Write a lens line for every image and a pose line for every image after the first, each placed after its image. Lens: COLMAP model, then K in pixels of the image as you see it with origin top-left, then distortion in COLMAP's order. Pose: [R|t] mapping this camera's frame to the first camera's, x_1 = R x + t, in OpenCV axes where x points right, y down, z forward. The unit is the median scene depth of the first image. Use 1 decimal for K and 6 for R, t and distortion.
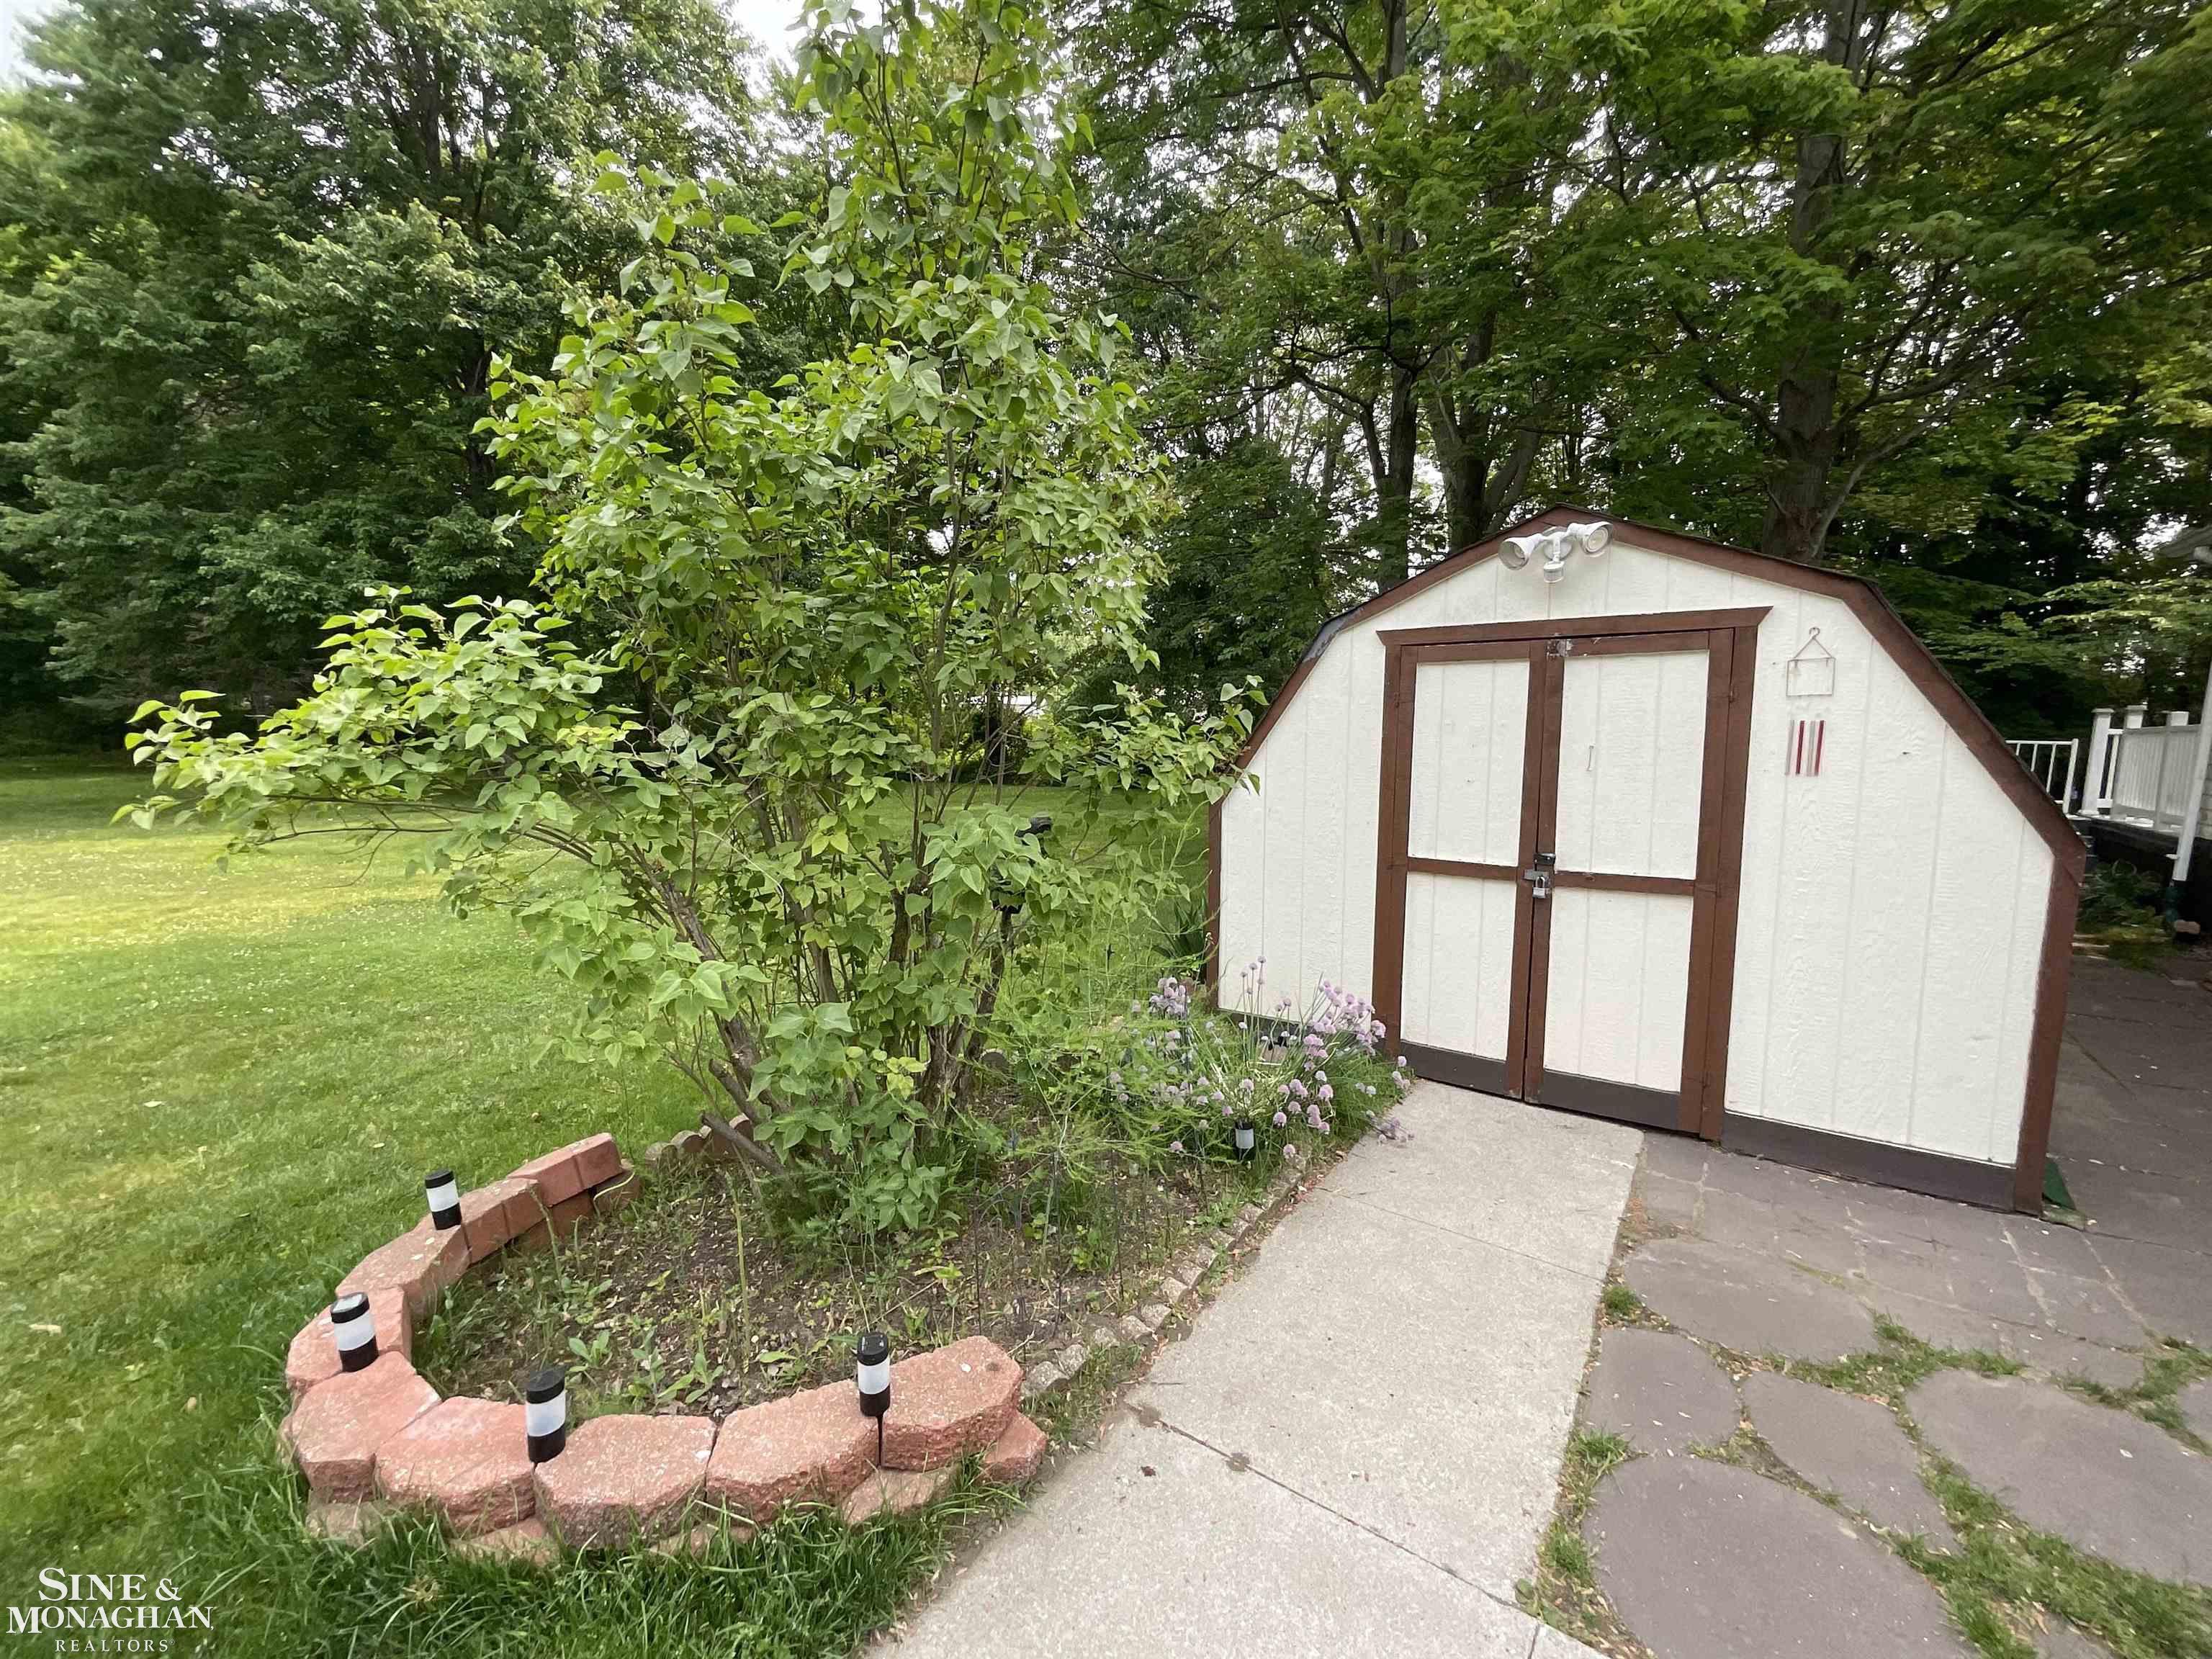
lens RADIAL K [[891.9, 0, 1118.7], [0, 891.9, 835.1], [0, 0, 1]] dist [-0.001046, -0.000641]
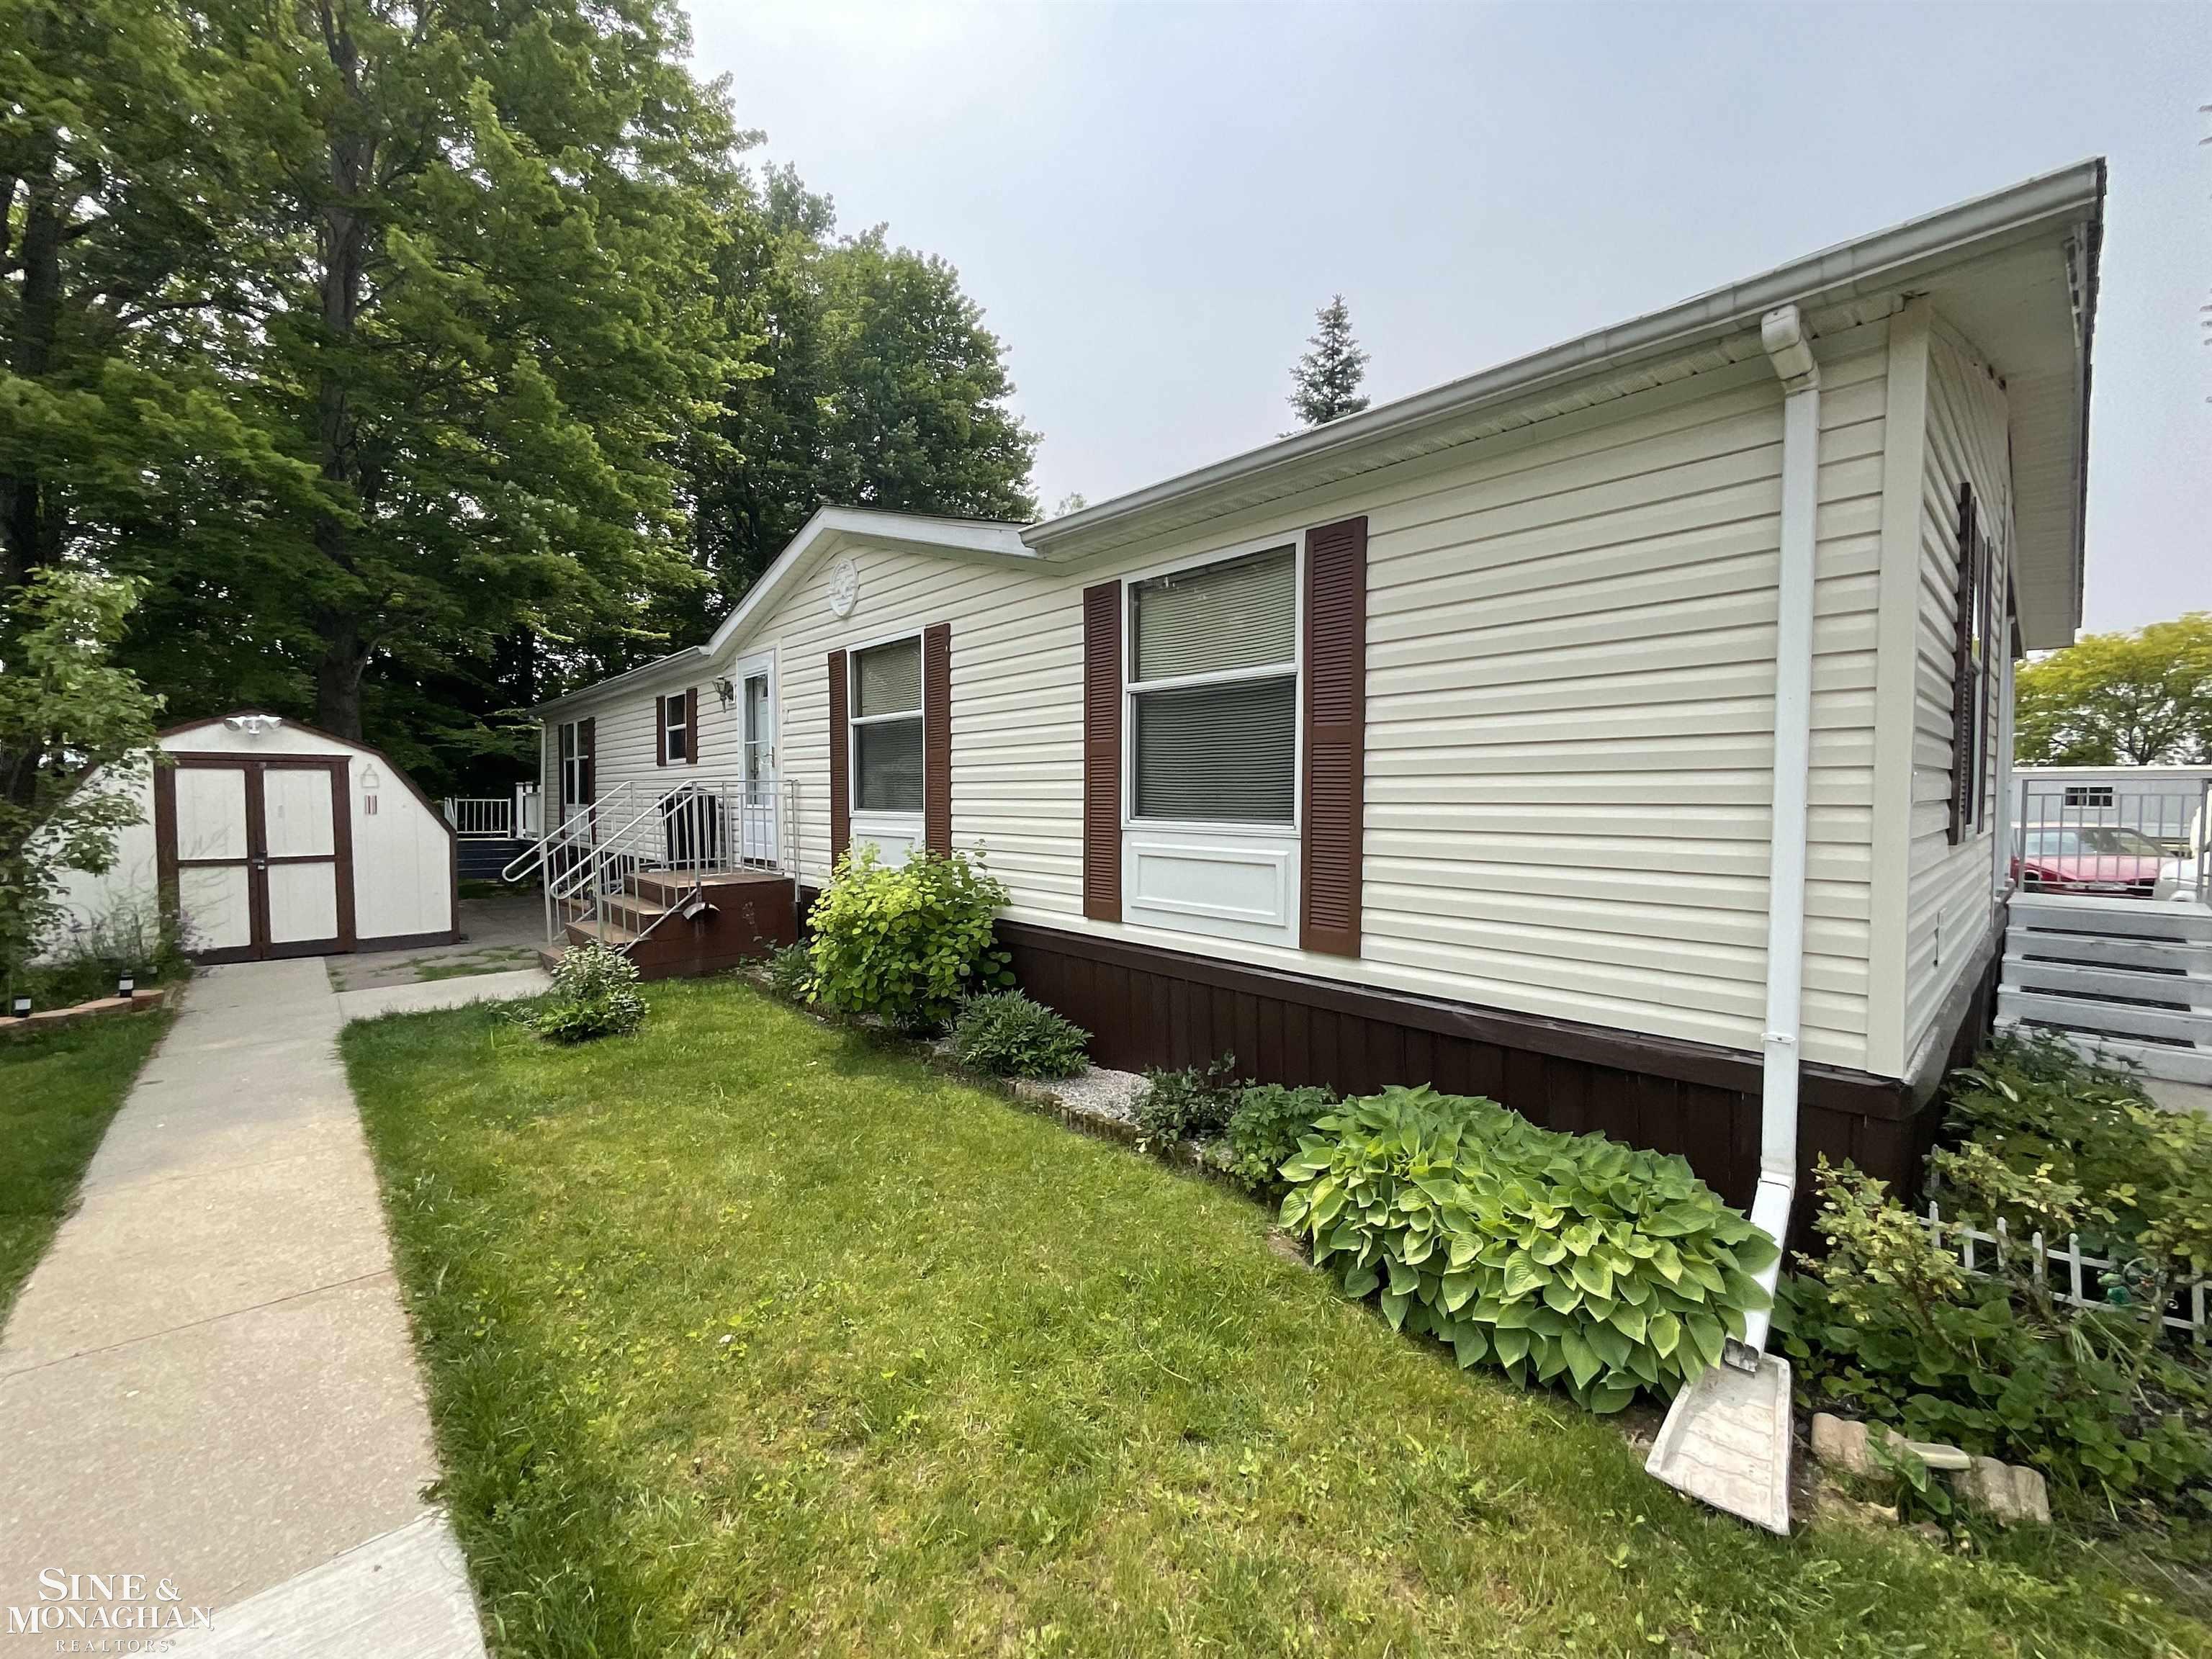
lens RADIAL K [[891.9, 0, 1117.7], [0, 891.9, 825.3], [0, 0, 1]] dist [-0.001046, -0.000641]
pose [[0.201283, -0.037300, 0.978823, -1.431361], [0.110337, 0.993778, 0.015181, 0.174335], [-0.973299, 0.104945, 0.204146, -1.767197]]
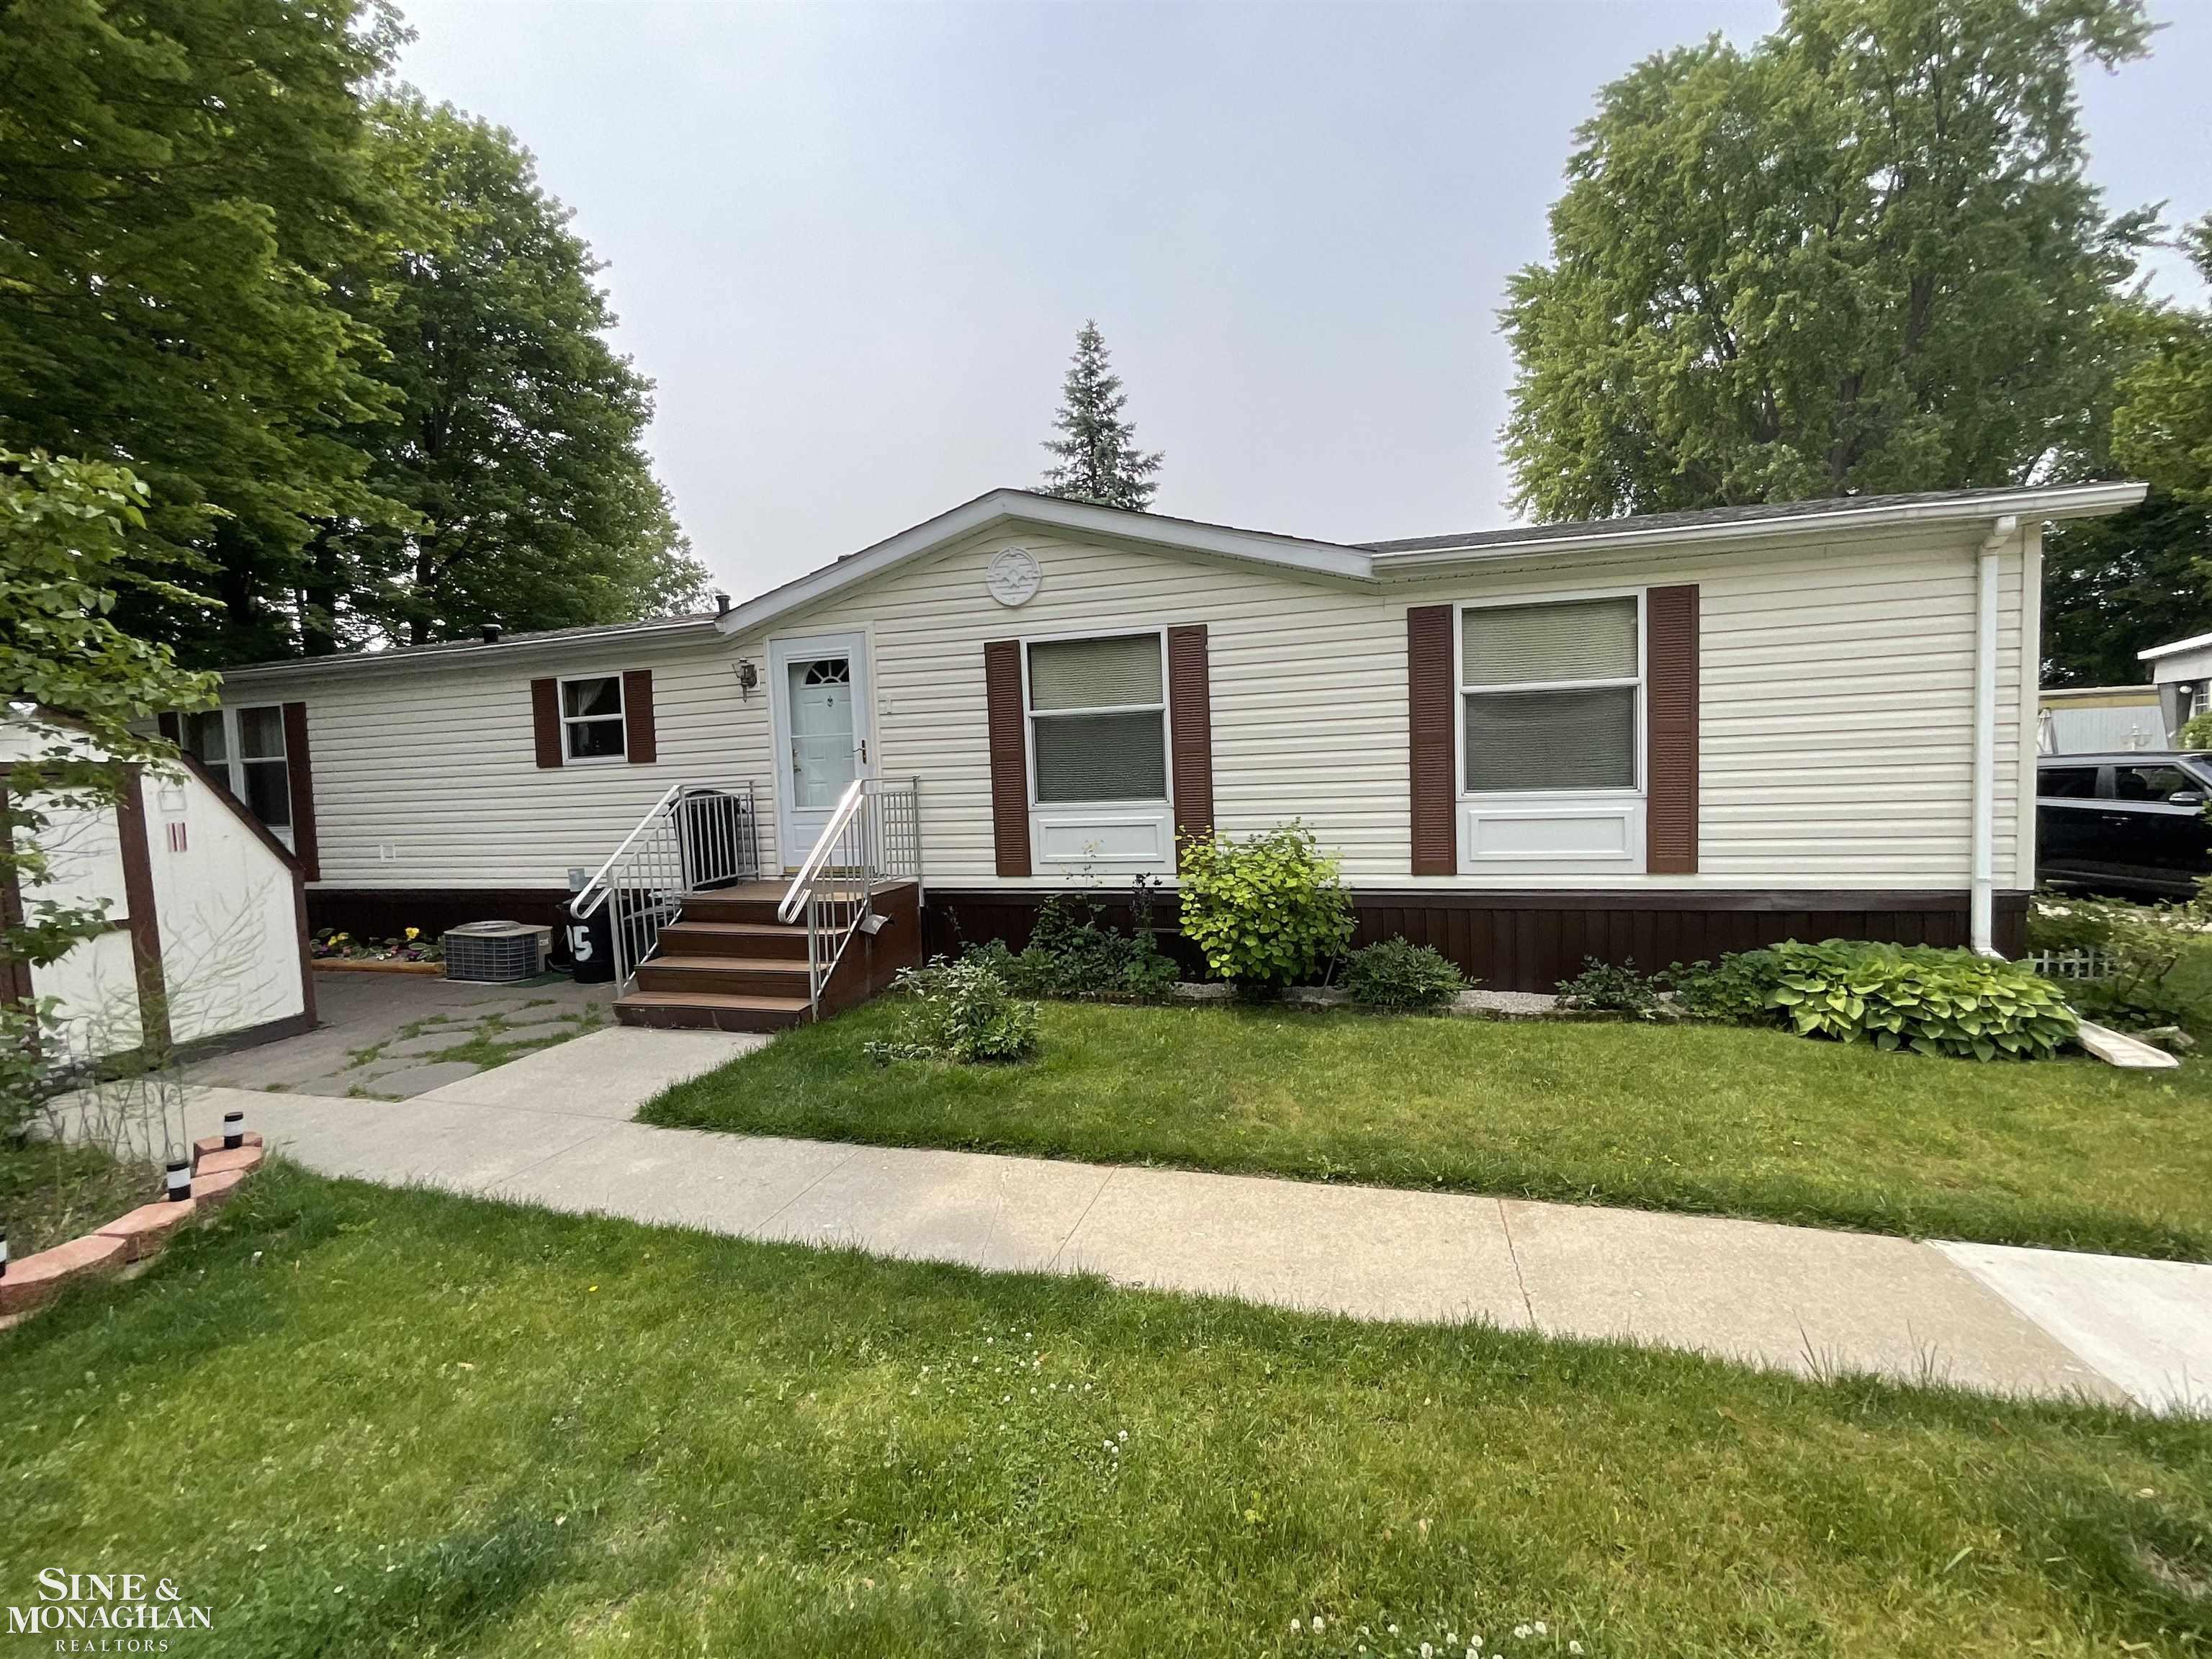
lens RADIAL K [[891.9, 0, 1112.7], [0, 891.9, 828.4], [0, 0, 1]] dist [-0.001046, -0.000641]
pose [[-0.330883, -0.050004, 0.942346, -1.515921], [0.141022, 0.984762, 0.101771, -0.026844], [-0.933075, 0.166565, -0.318789, -0.234114]]
